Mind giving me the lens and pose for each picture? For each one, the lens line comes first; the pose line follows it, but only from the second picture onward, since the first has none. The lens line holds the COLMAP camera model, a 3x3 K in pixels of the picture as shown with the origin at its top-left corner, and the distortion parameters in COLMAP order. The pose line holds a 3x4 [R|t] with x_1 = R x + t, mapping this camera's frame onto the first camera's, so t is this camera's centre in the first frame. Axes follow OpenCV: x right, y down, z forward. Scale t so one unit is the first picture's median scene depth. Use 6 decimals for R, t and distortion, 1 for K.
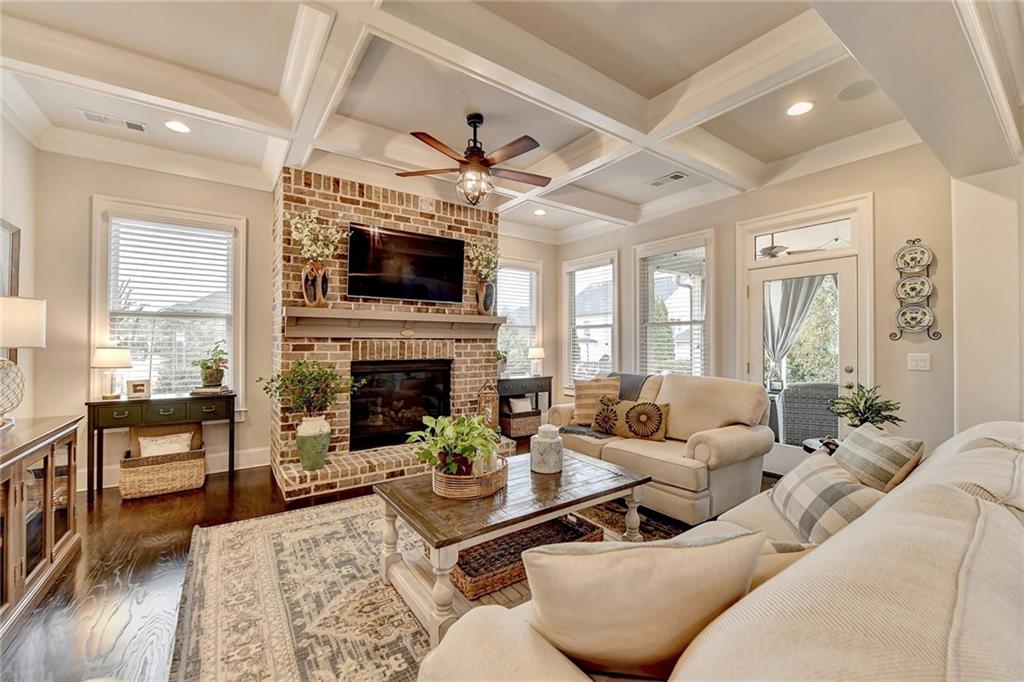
lens RADIAL K [[412.9, 0, 523.3], [0, 412.9, 337.3], [0, 0, 1]] dist [-0.007822, -0.001189]
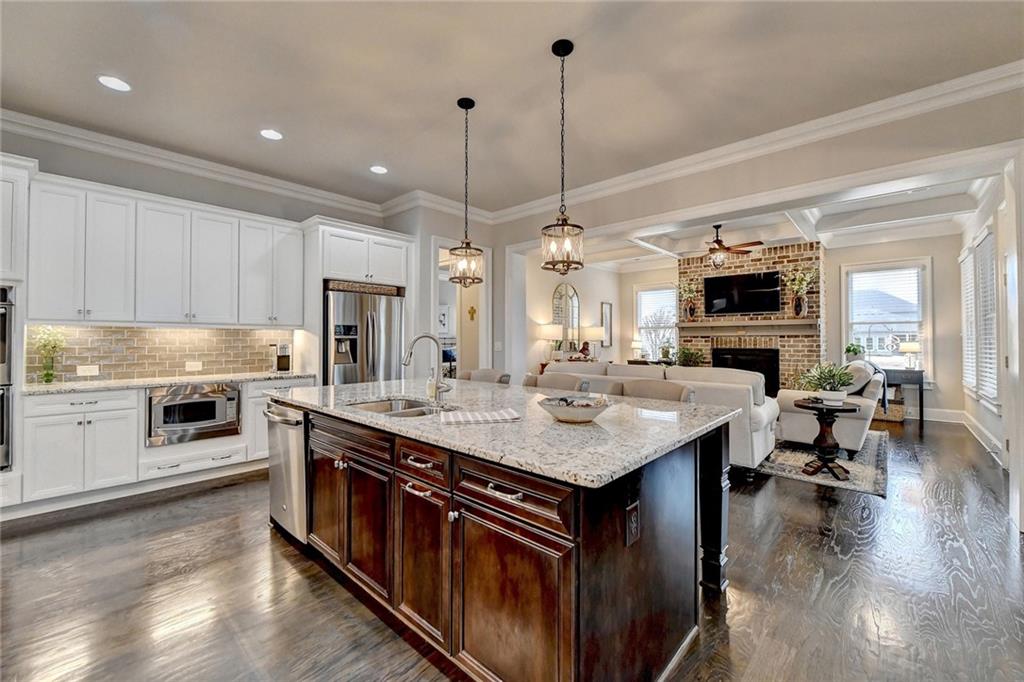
lens RADIAL K [[412.9, 0, 529.8], [0, 412.9, 334.8], [0, 0, 1]] dist [-0.007822, -0.001189]
pose [[0.240081, -0.018111, -0.970584, 1.268875], [0.012448, 0.999801, -0.015577, 0.014629], [0.970673, -0.008342, 0.240259, -0.289666]]
